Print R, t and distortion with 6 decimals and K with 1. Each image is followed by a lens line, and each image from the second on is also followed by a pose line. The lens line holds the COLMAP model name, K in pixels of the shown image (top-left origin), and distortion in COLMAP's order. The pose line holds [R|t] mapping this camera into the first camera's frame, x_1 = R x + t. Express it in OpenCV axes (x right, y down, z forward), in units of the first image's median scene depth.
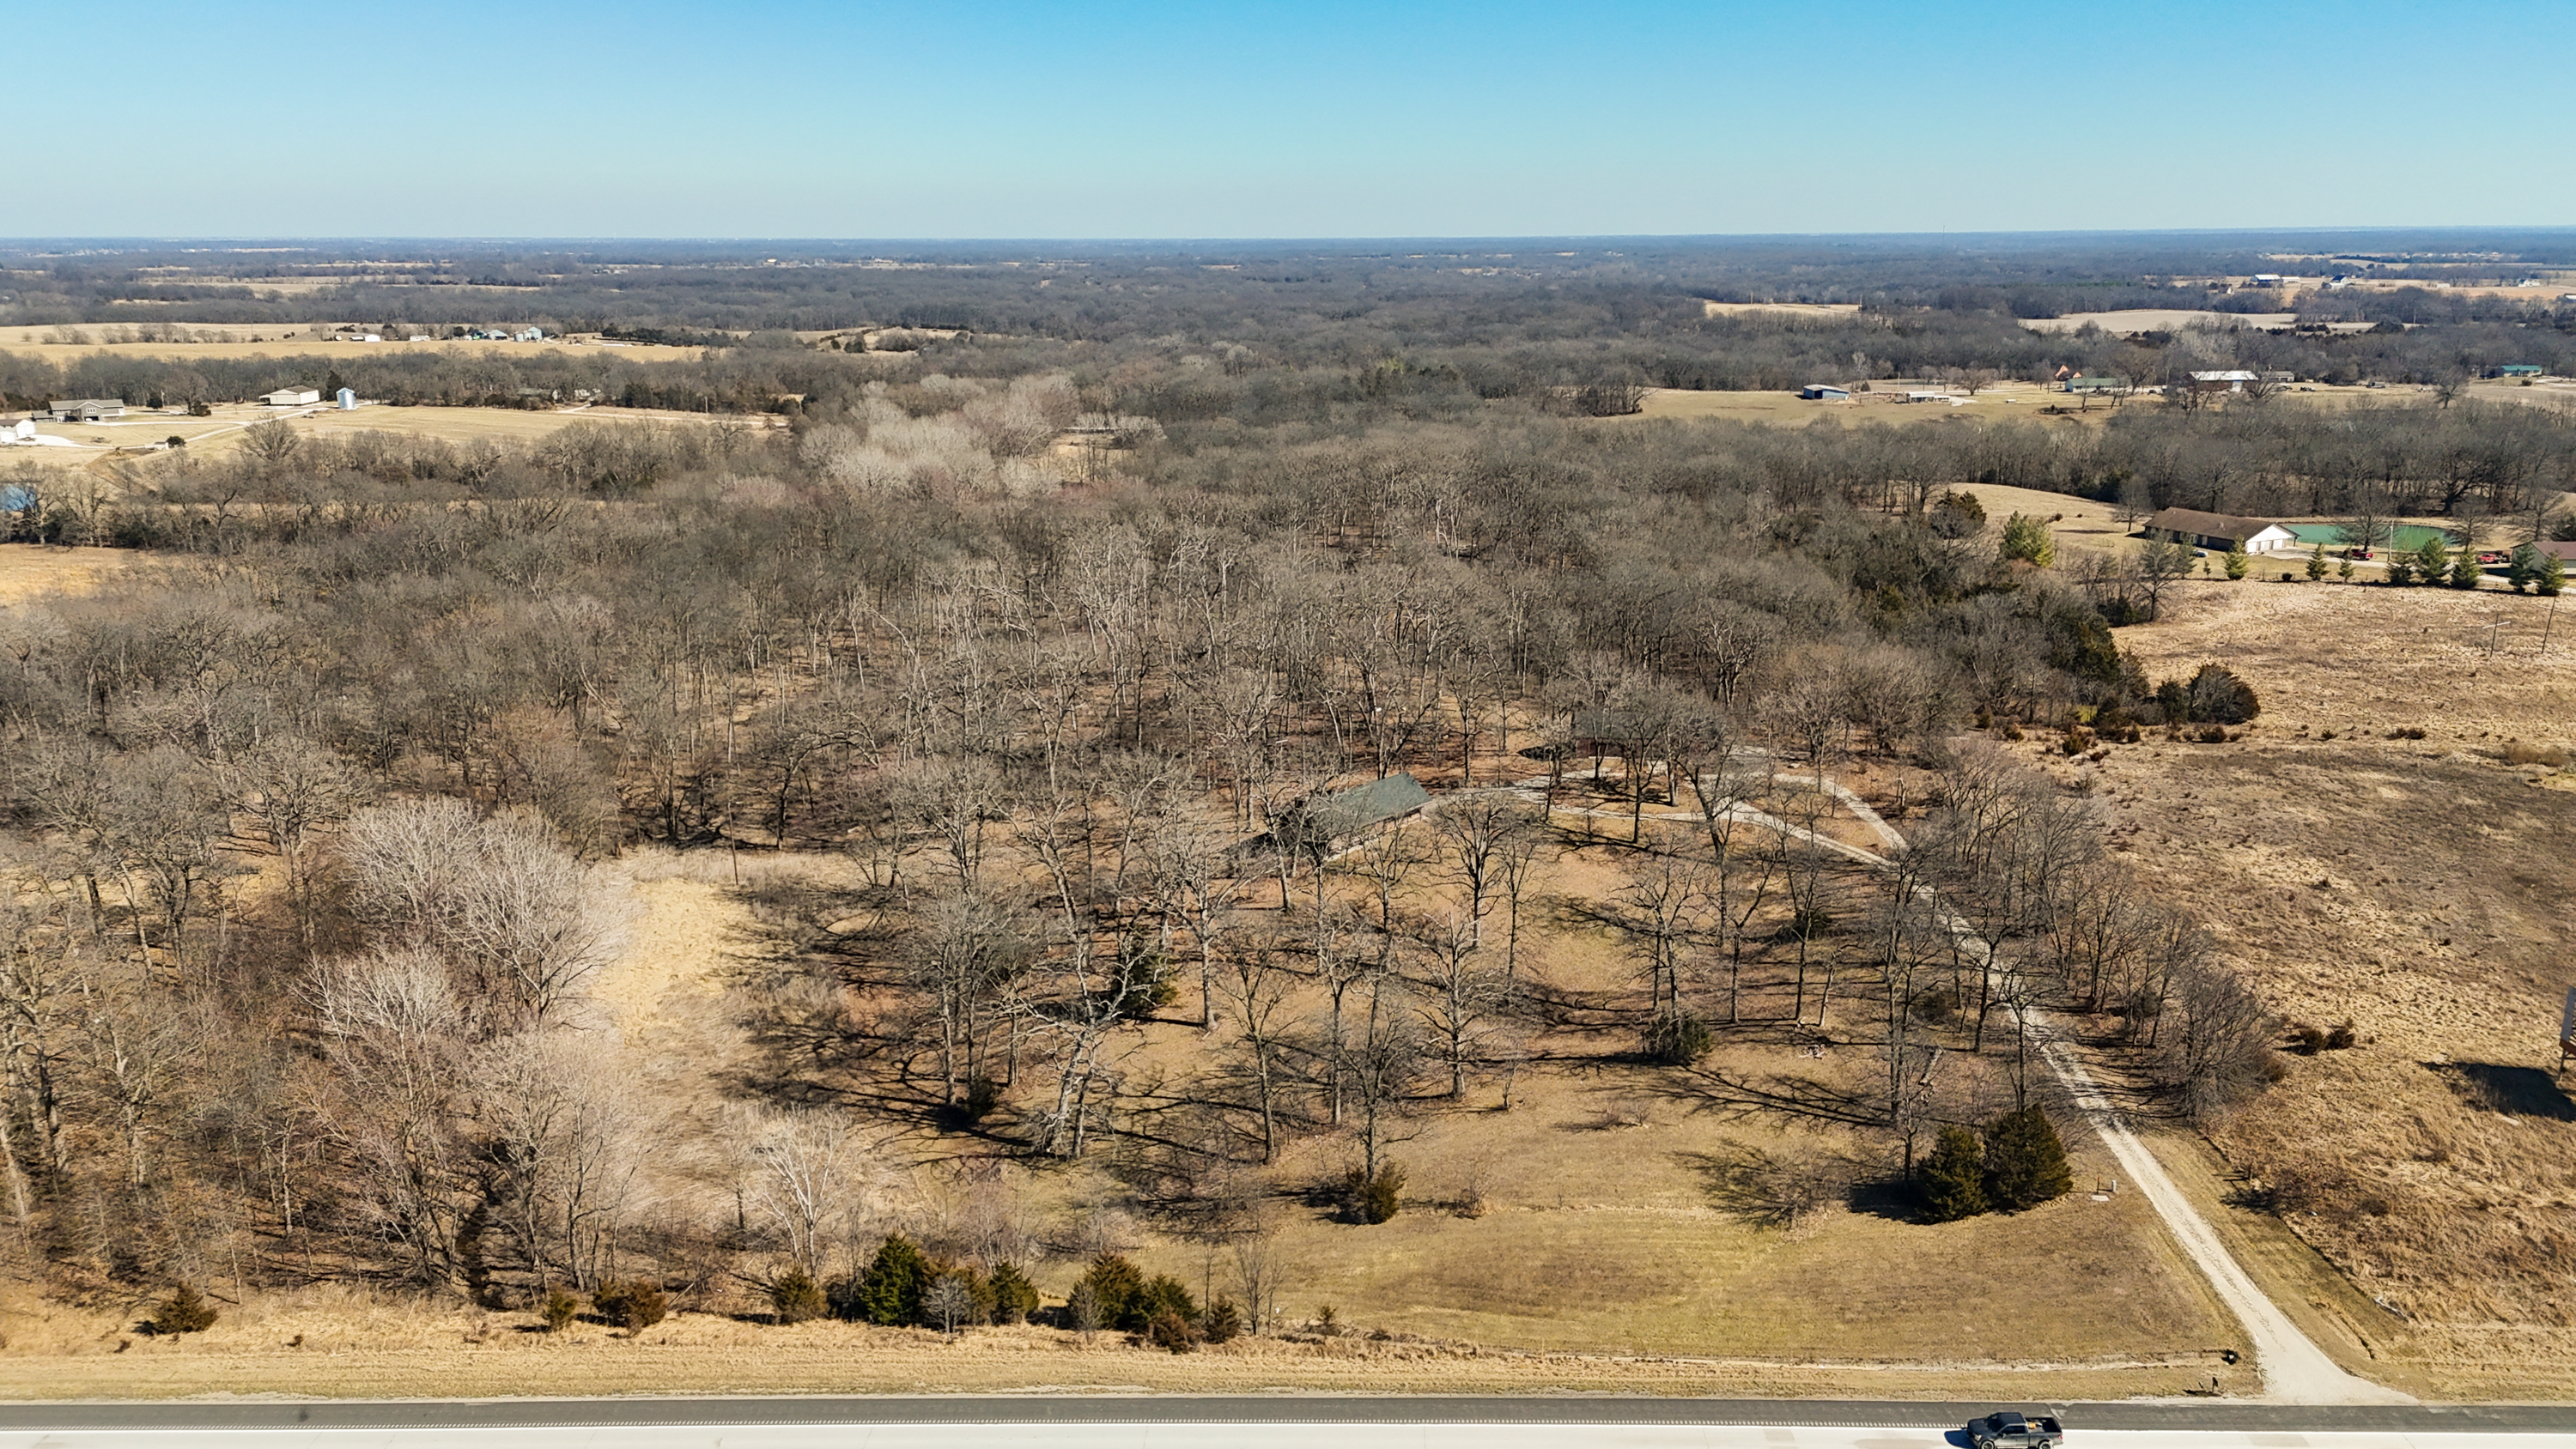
lens RADIAL K [[1890.8, 0, 1288.0], [0, 1890.8, 724.5], [0, 0, 1]] dist [0.069076, -0.042719]
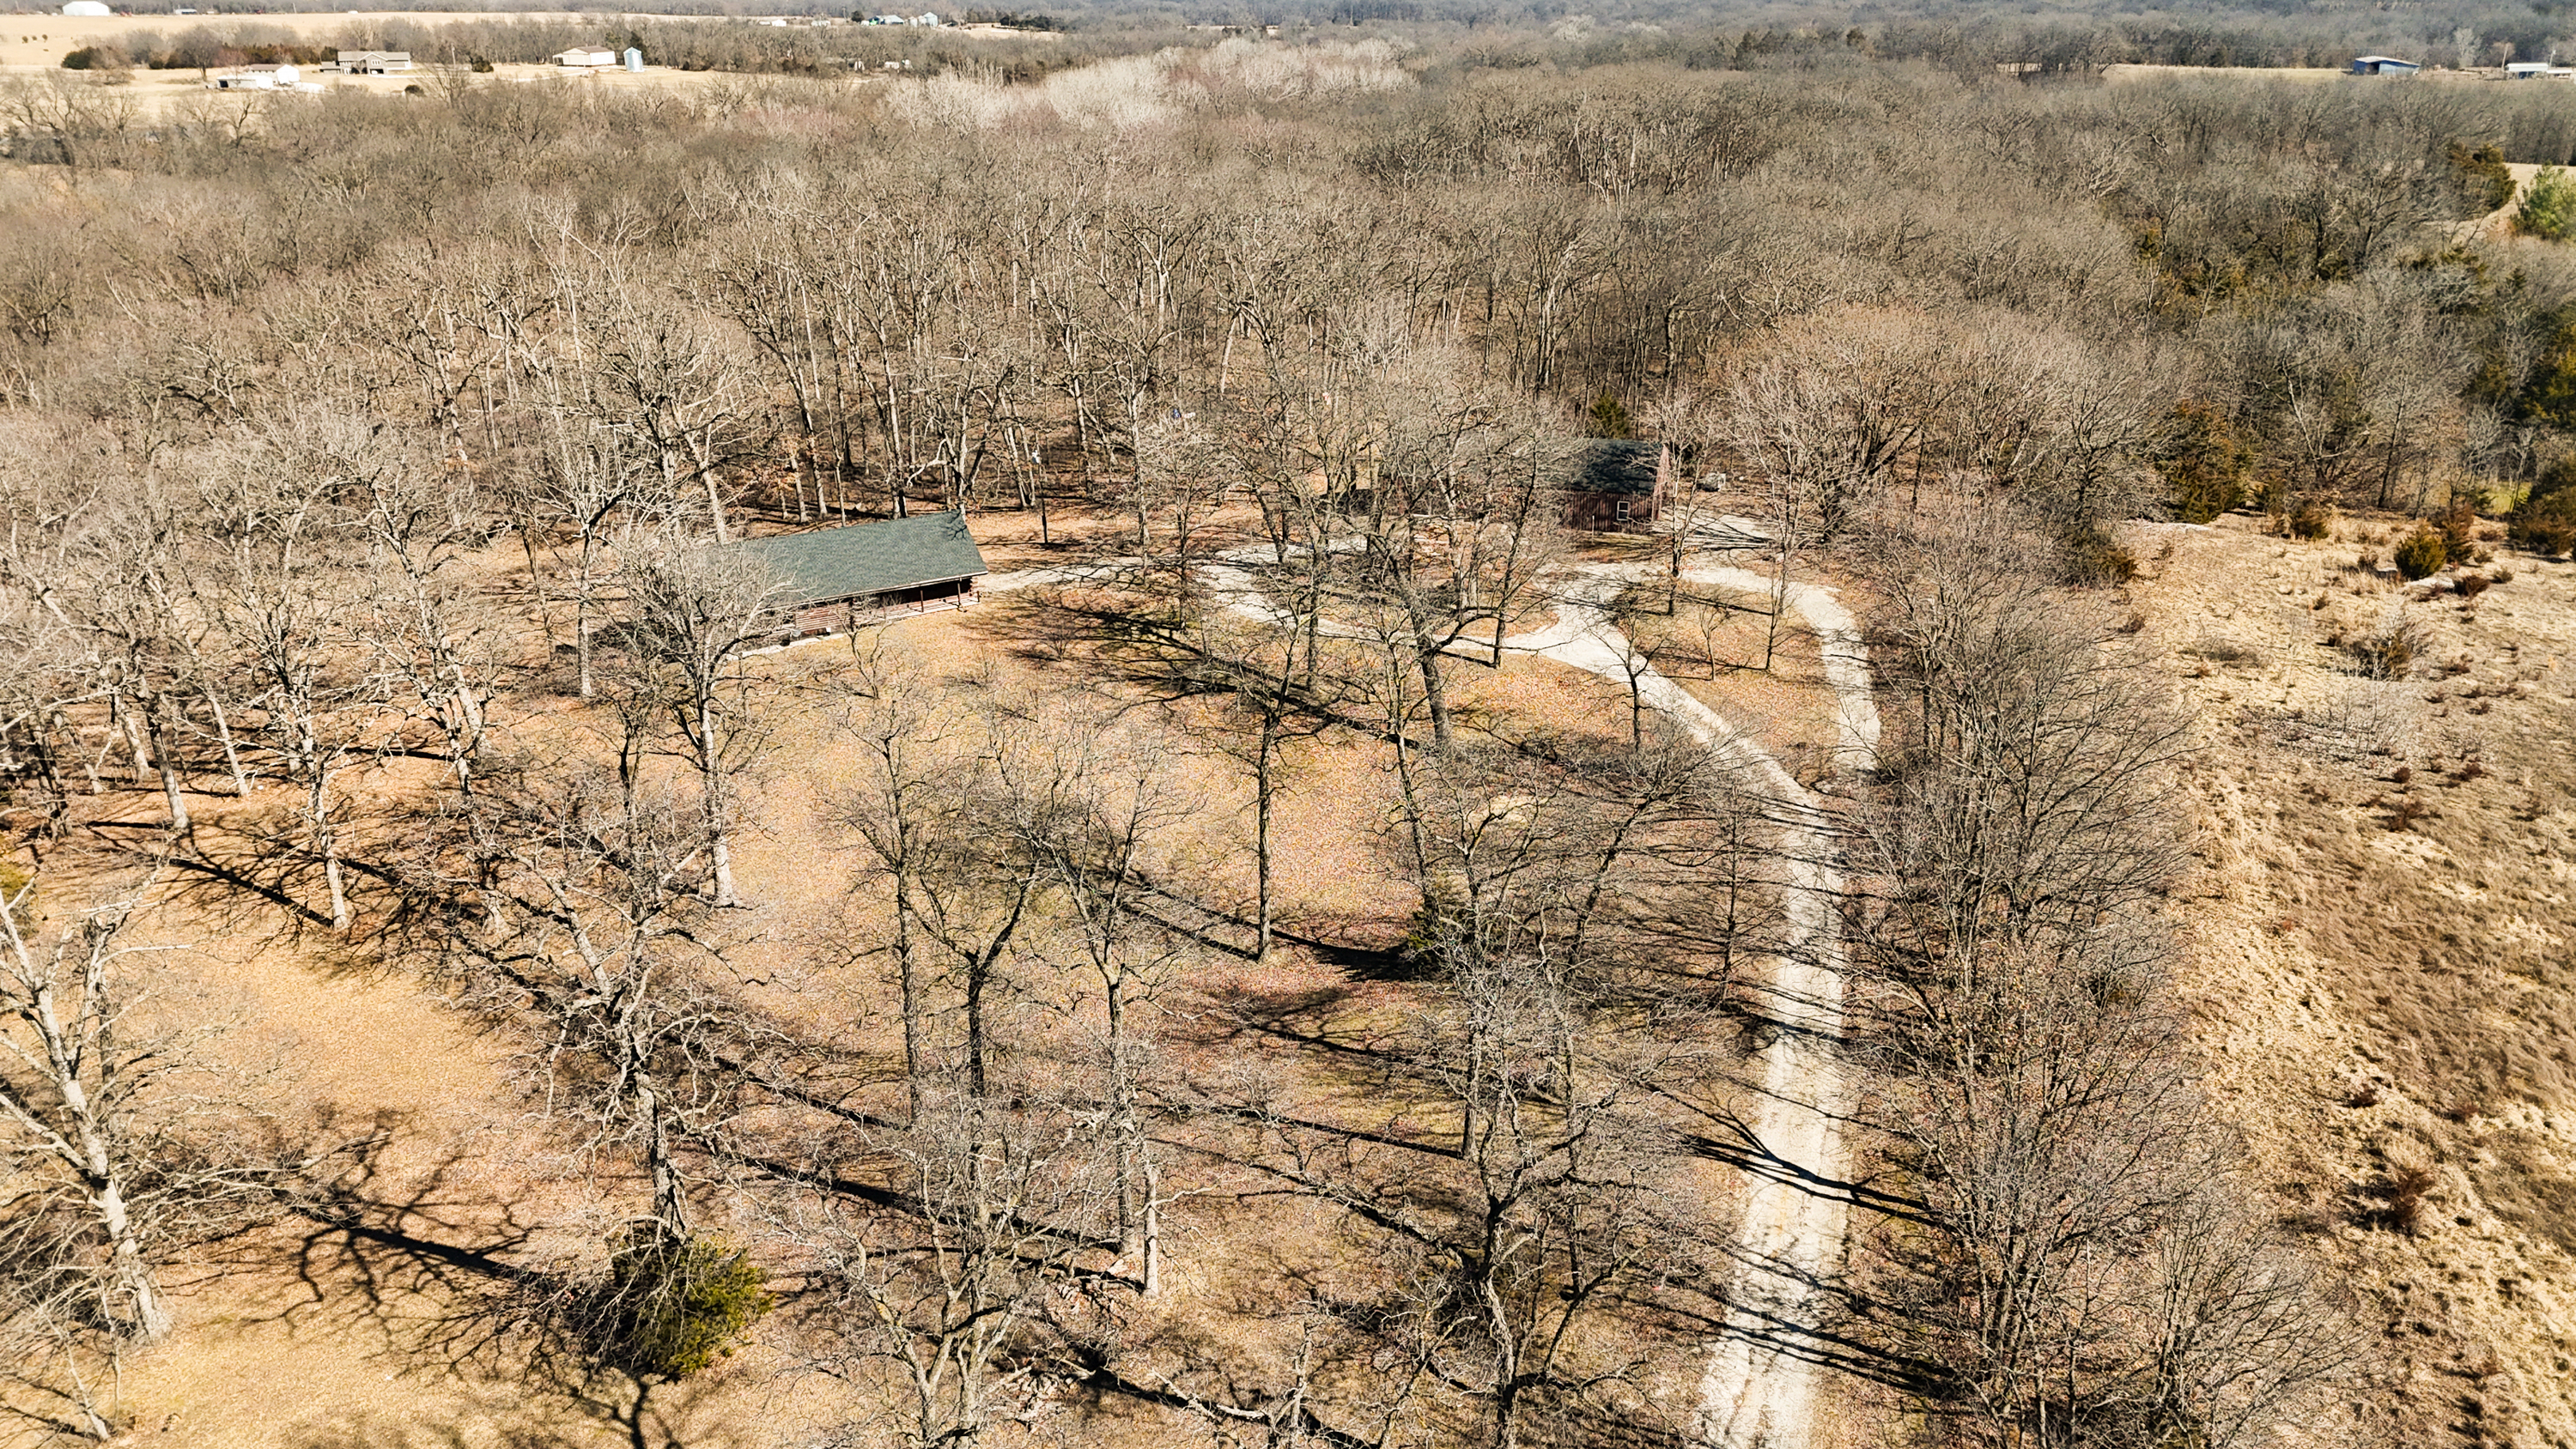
lens RADIAL K [[1885.2, 0, 1288.0], [0, 1885.2, 724.5], [0, 0, 1]] dist [0.102075, -0.105887]
pose [[0.963672, 0.098321, -0.248333, 0.381965], [-0.065555, 0.988407, 0.136942, 0.007617], [0.258918, -0.115688, 0.958946, 0.691963]]
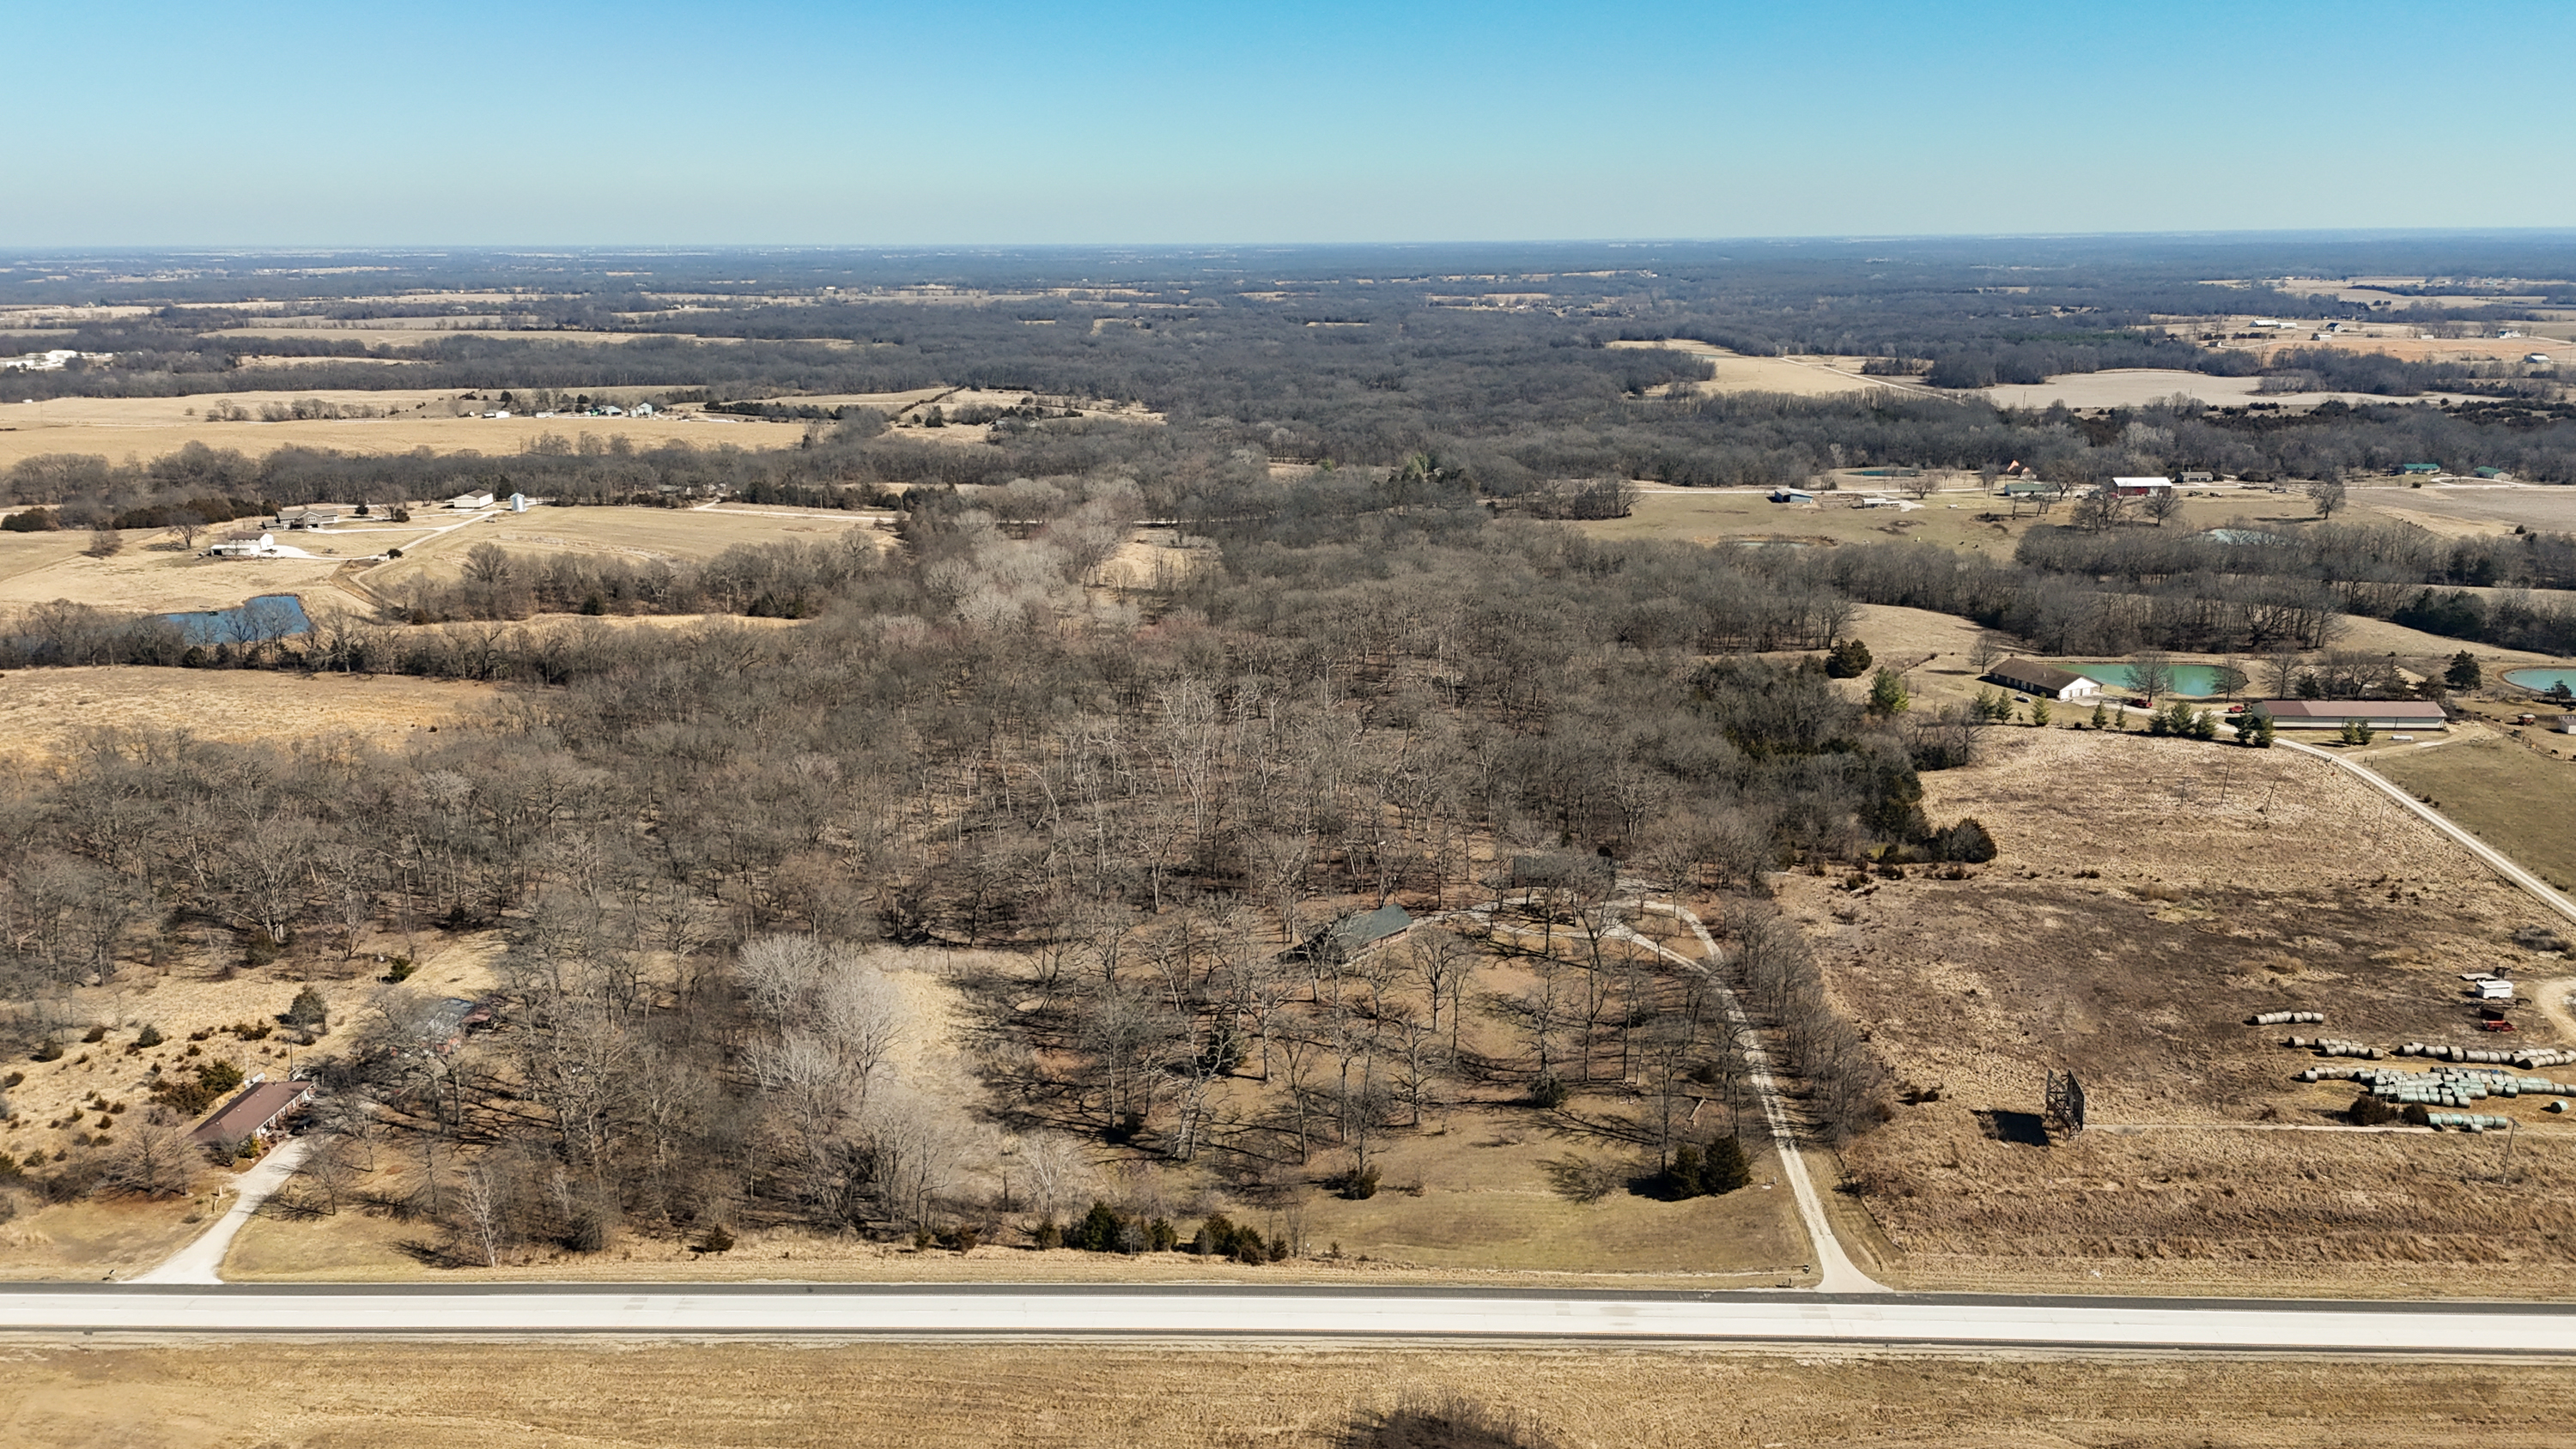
lens RADIAL K [[1885.2, 0, 1288.0], [0, 1885.2, 724.5], [0, 0, 1]] dist [0.102075, -0.105887]
pose [[0.999766, 0.001902, -0.021532, 0.010814], [-0.001906, 0.999998, -0.000149, -0.155058], [0.021531, 0.000190, 0.999768, -0.664888]]
